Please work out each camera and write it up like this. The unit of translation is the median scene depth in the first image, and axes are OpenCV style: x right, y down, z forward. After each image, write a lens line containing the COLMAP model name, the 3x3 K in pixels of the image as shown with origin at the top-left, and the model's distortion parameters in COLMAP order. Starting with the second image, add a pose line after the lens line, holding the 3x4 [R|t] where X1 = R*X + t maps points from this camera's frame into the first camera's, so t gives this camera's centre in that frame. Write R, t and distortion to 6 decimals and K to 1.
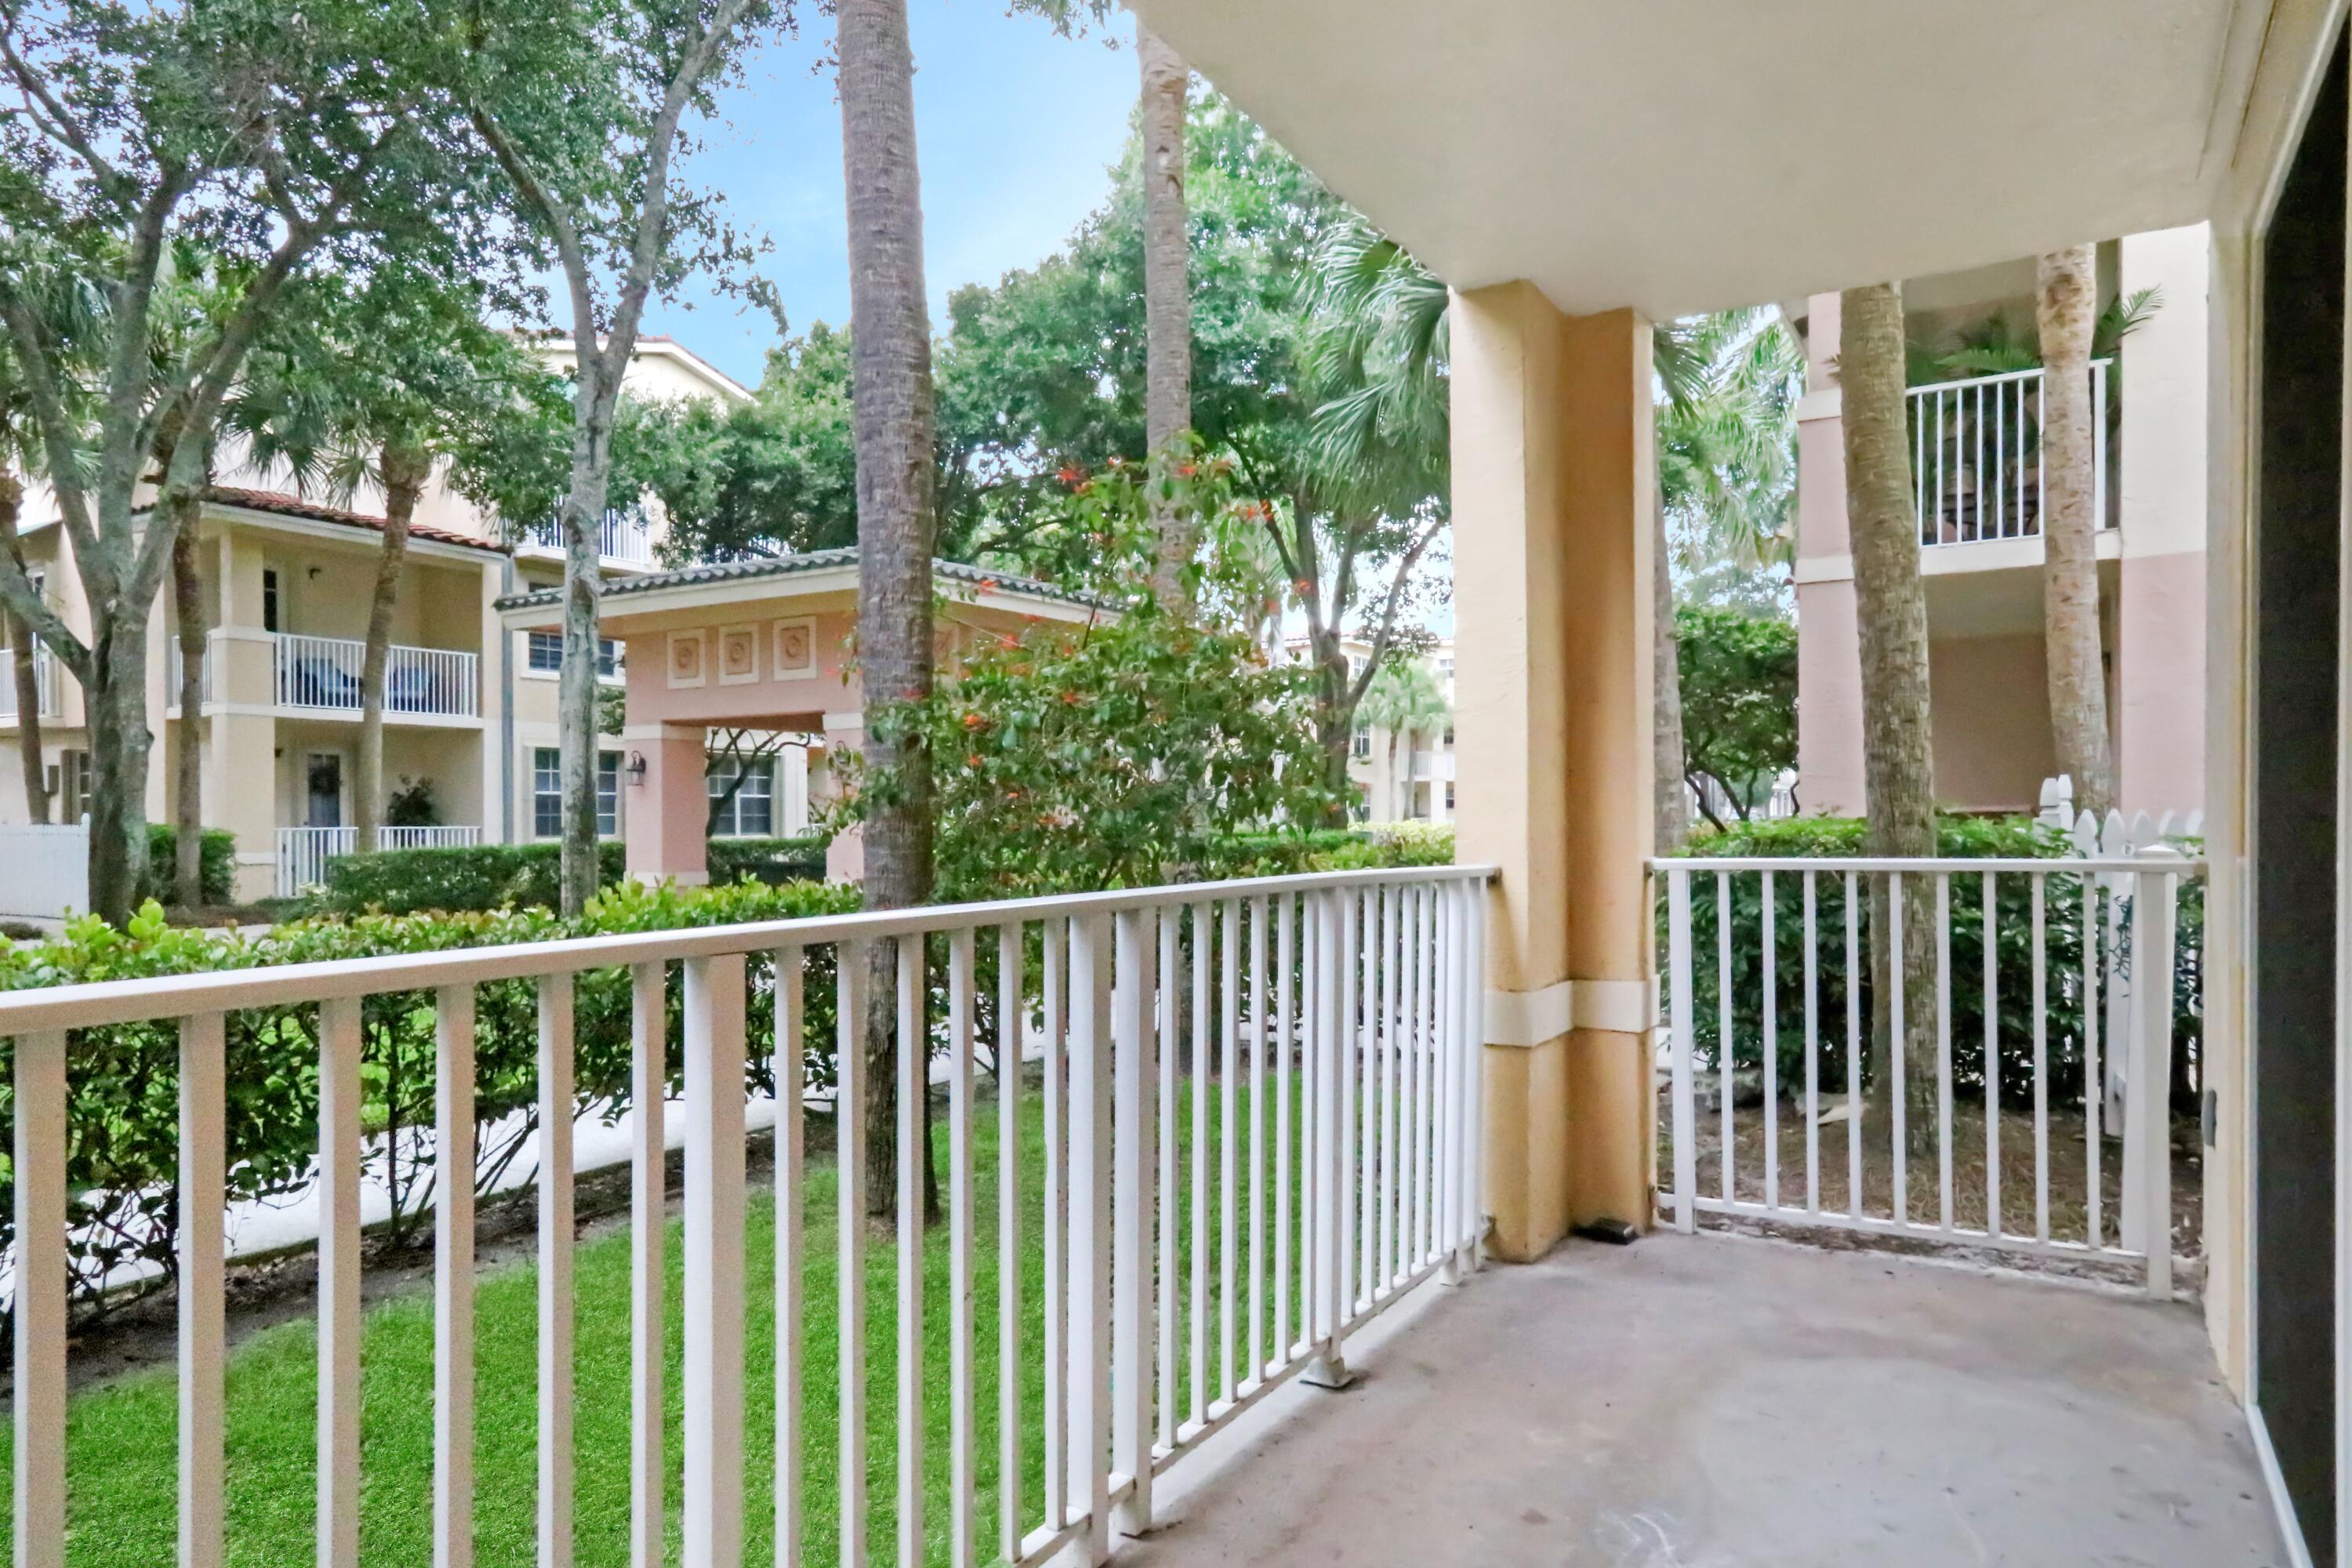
lens RADIAL K [[1234.4, 0, 1208.8], [0, 1234.4, 783.9], [0, 0, 1]] dist [0.001921, 0.000732]
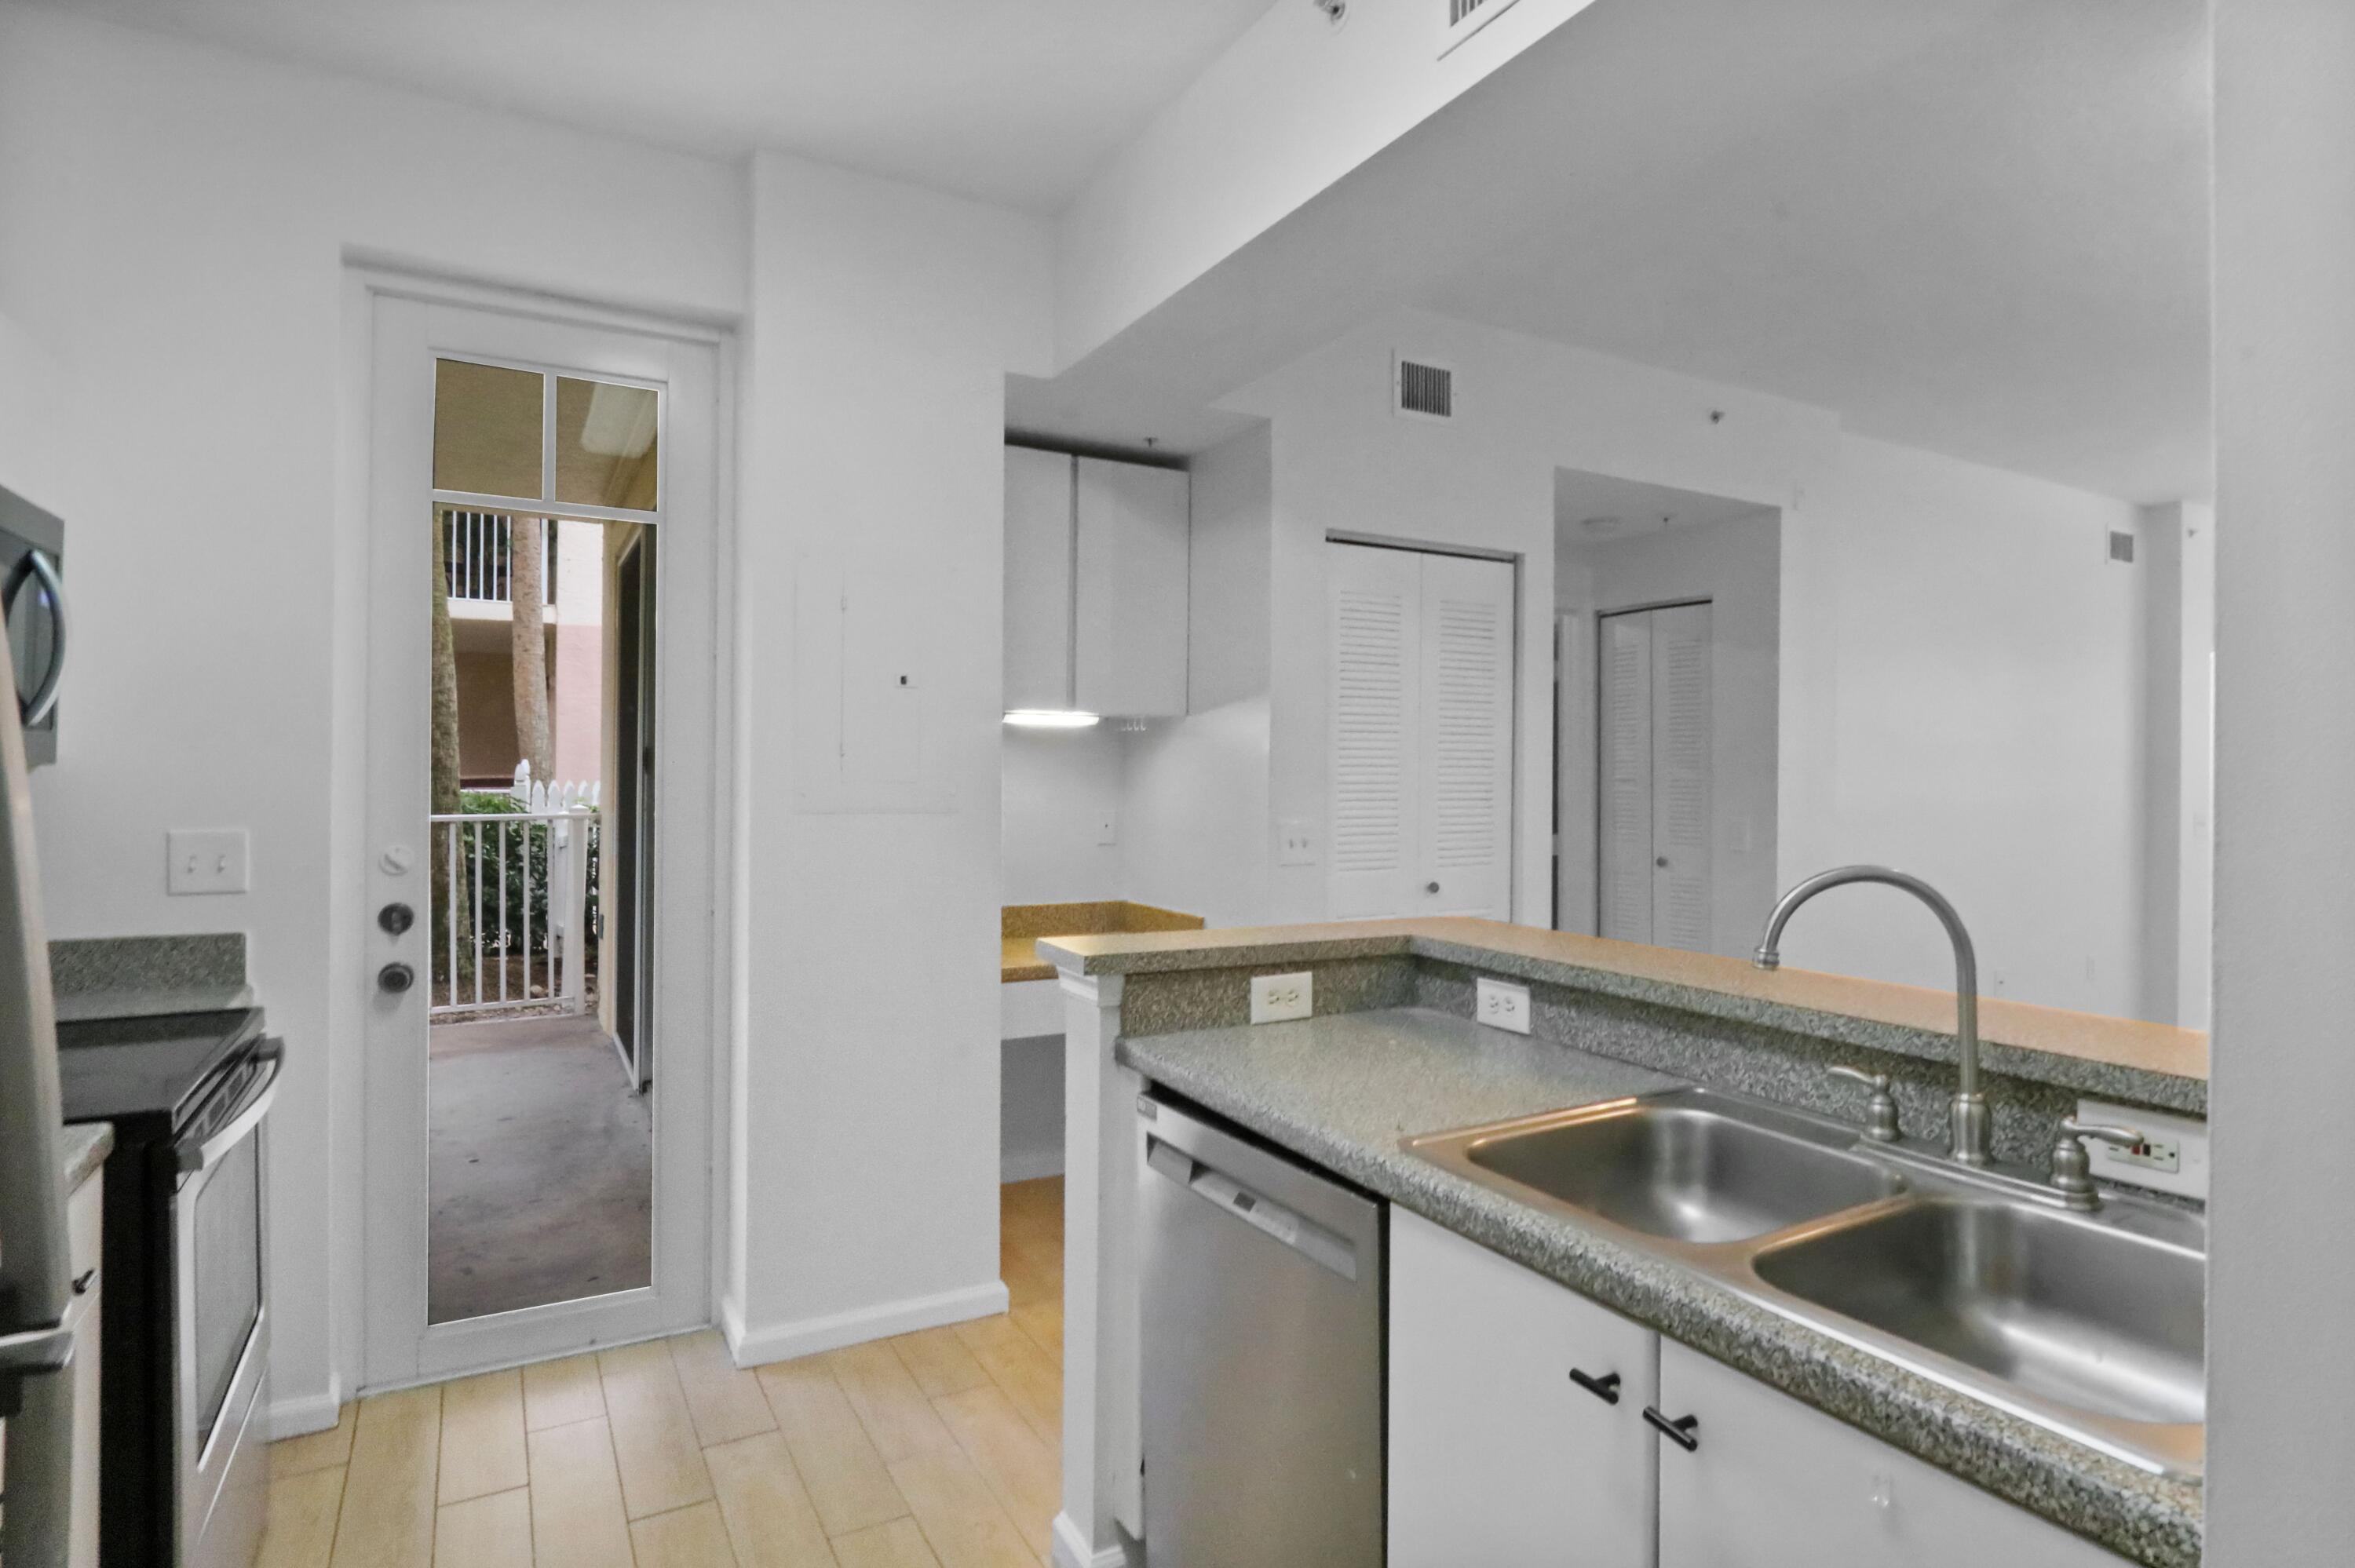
lens RADIAL K [[1235.8, 0, 1210.4], [0, 1235.8, 783.9], [0, 0, 1]] dist [0.001921, 0.000732]
pose [[0.425267, -0.024549, 0.904735, -0.399702], [-0.014347, 0.999324, 0.033860, -0.044025], [-0.904954, -0.027380, 0.424627, -0.509133]]
